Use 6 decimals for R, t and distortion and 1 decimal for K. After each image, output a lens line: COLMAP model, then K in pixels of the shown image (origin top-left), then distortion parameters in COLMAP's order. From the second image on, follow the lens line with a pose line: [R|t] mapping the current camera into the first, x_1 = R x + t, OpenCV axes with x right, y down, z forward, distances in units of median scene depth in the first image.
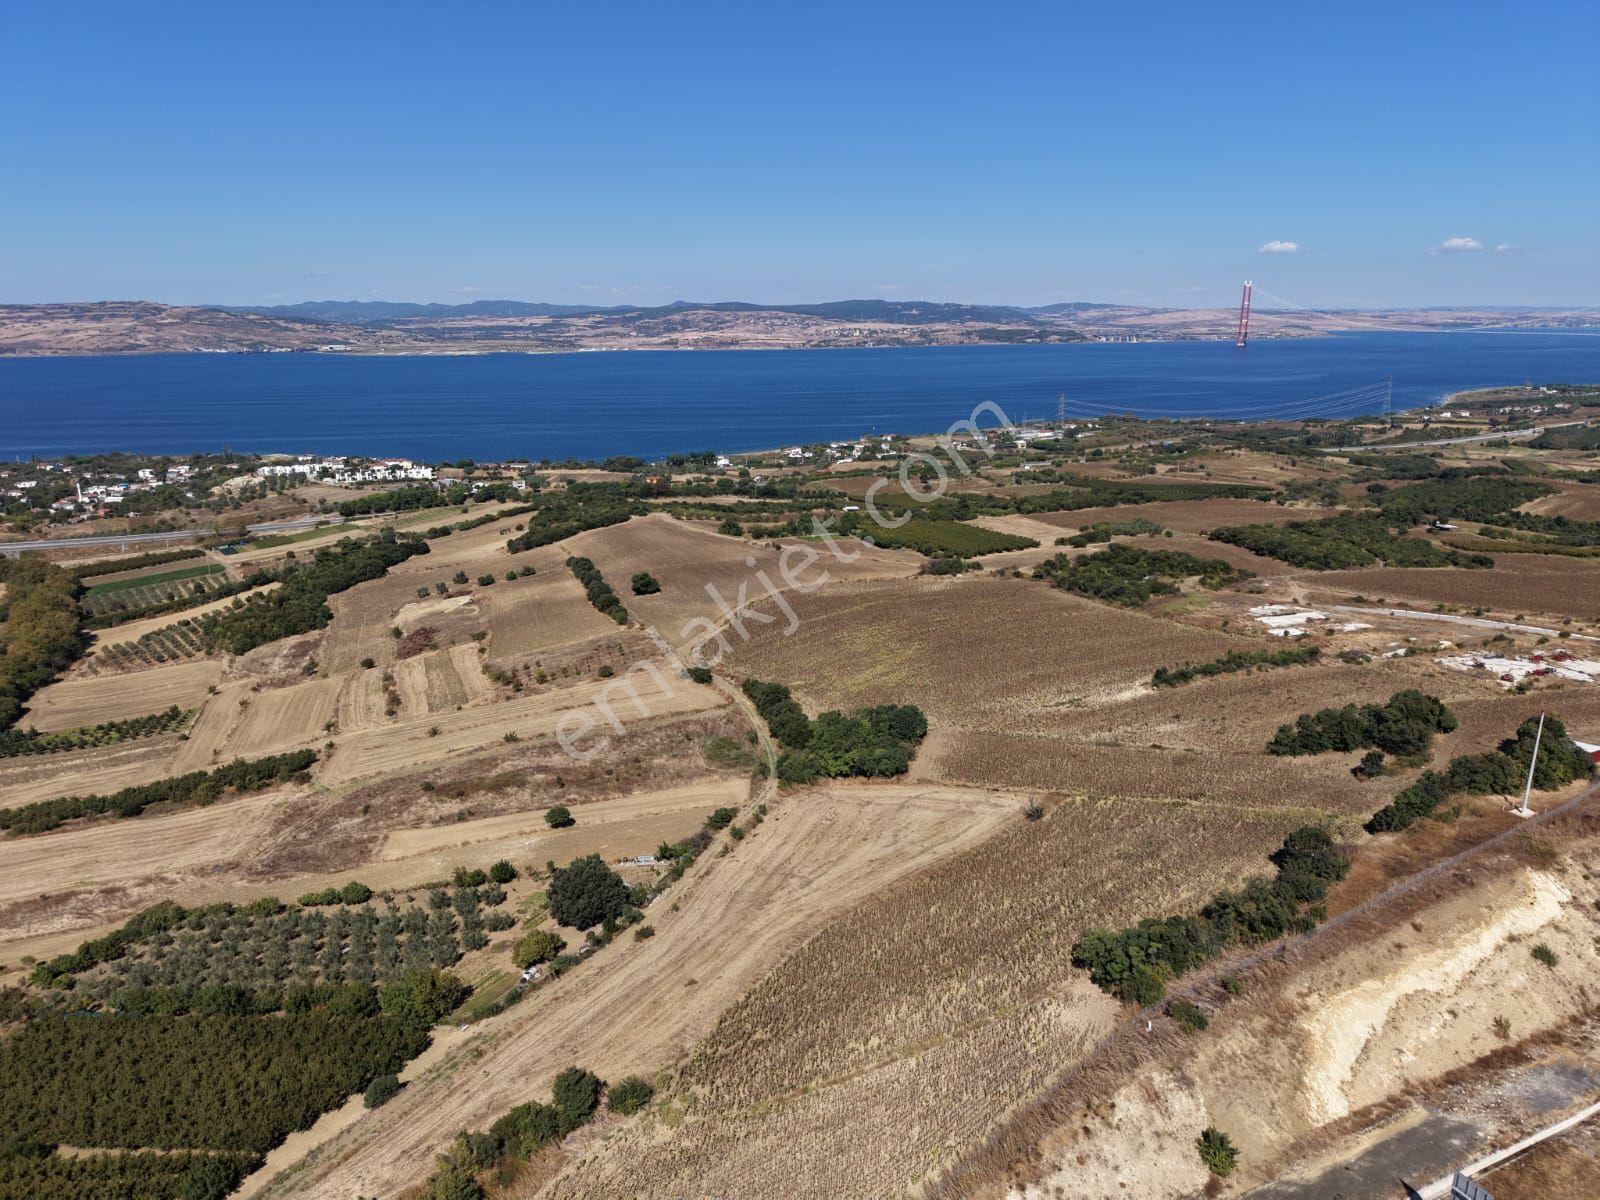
lens RADIAL K [[1069.6, 0, 797.8], [0, 1069.6, 600.6], [0, 0, 1]] dist [0.030725, -0.031206]
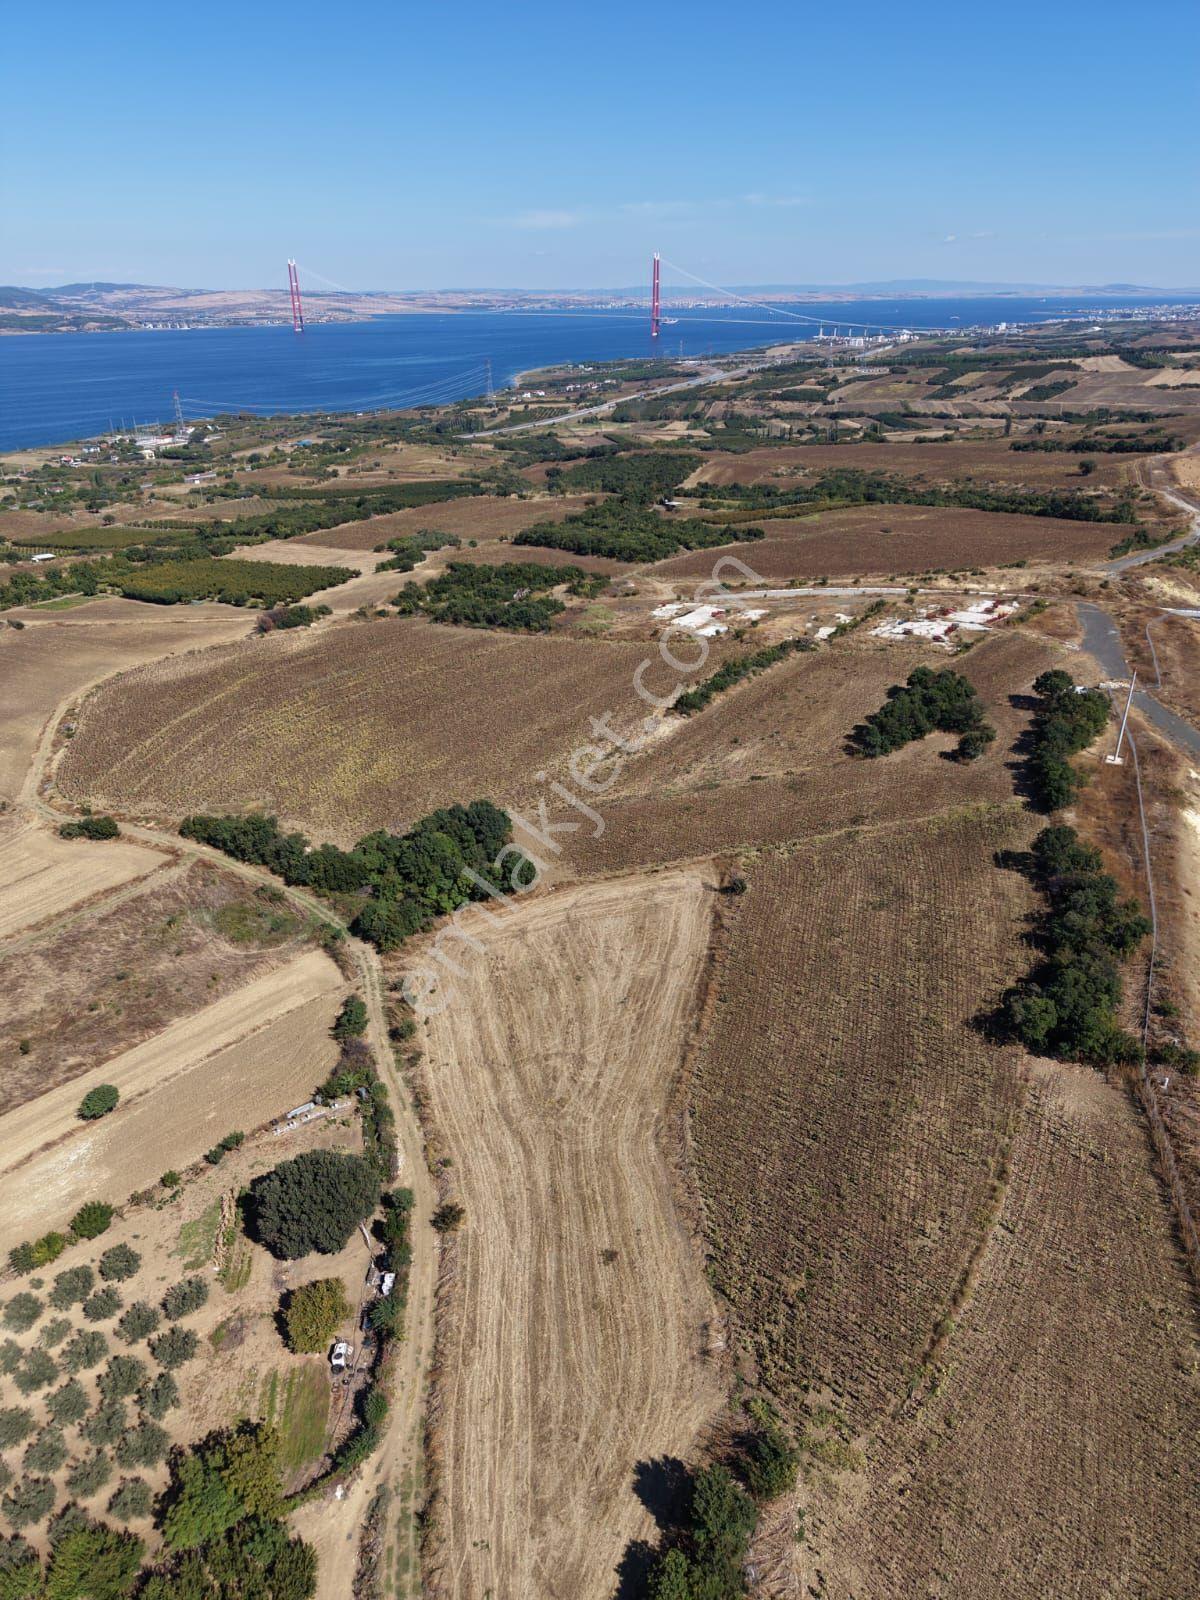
lens RADIAL K [[1068.0, 0, 601.8], [0, 1068.0, 804.5], [0, 0, 1]] dist [0.027696, -0.029448]
pose [[0.796288, -0.262246, 0.545117, -0.154943], [0.159709, 0.960309, 0.228690, -0.041517], [-0.583454, -0.095044, 0.806566, 0.158699]]
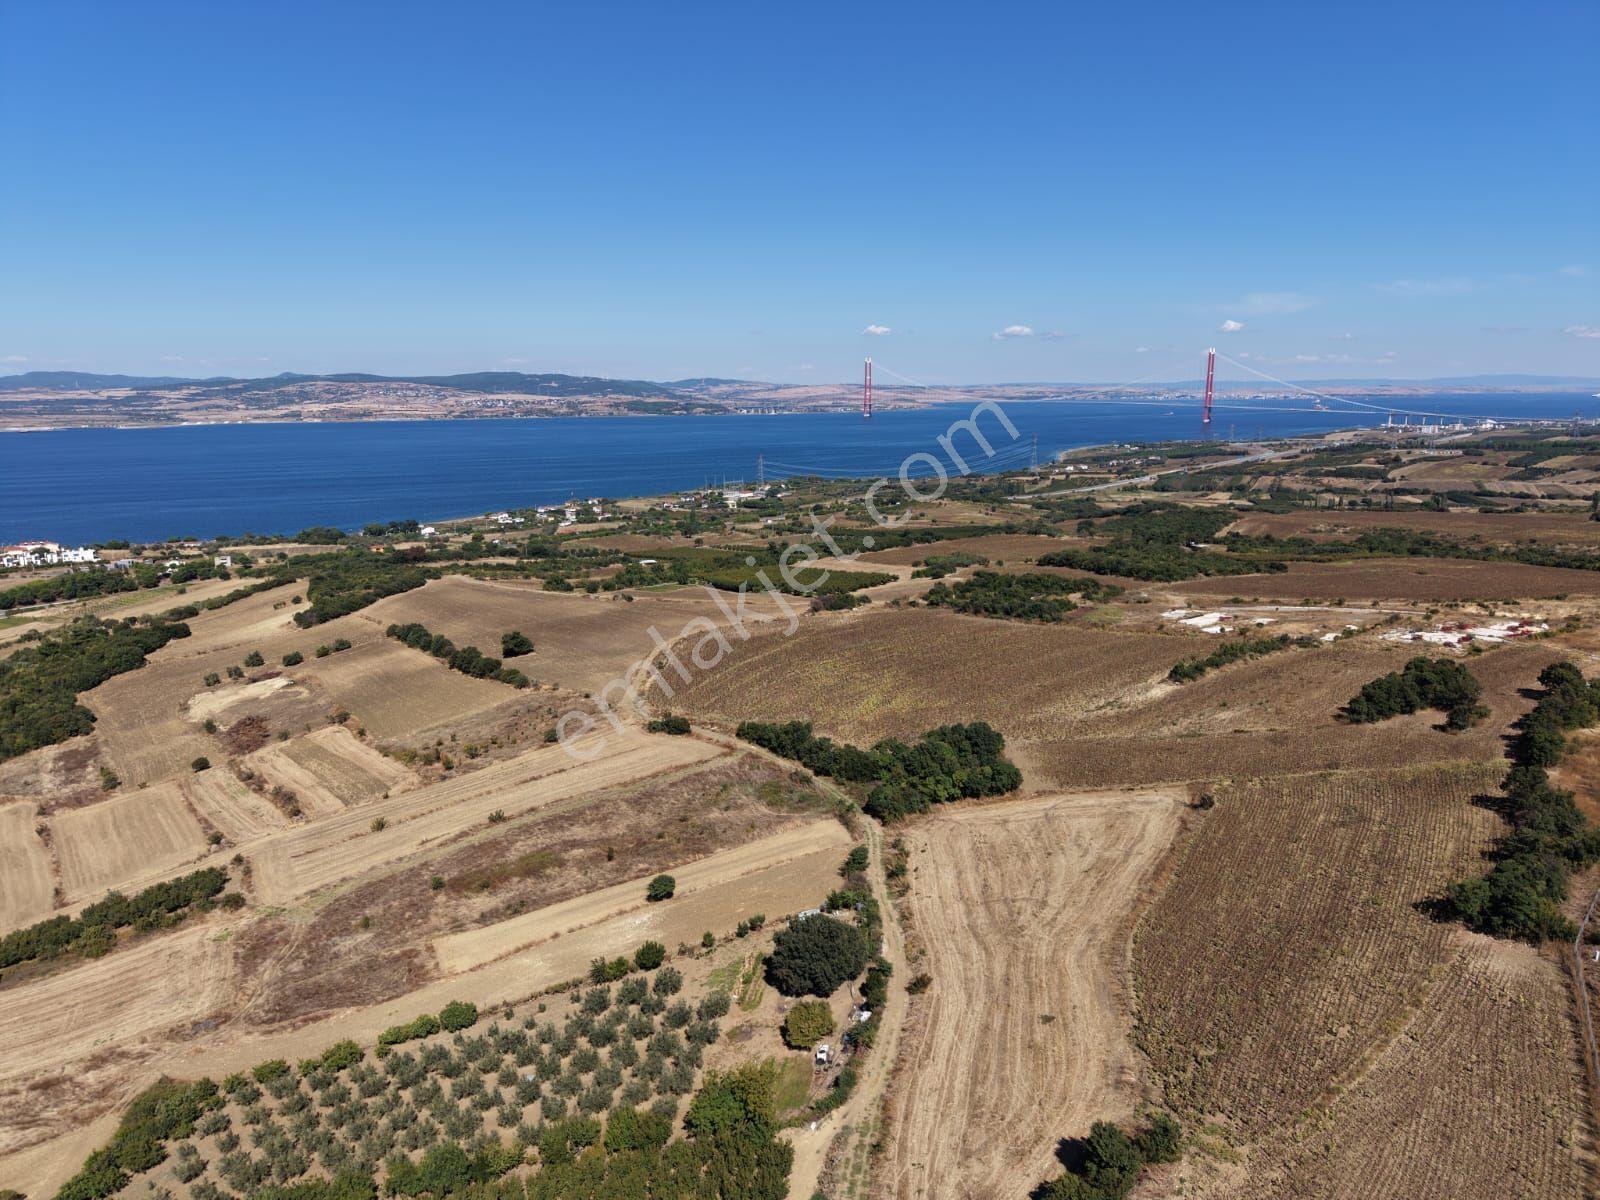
lens RADIAL K [[1071.2, 0, 798.2], [0, 1071.2, 600.0], [0, 0, 1]] dist [0.022784, -0.019799]
pose [[0.944736, -0.063138, 0.321696, -0.203748], [0.084335, 0.995060, -0.052374, 0.014348], [-0.316800, 0.076610, 0.945393, 0.071538]]
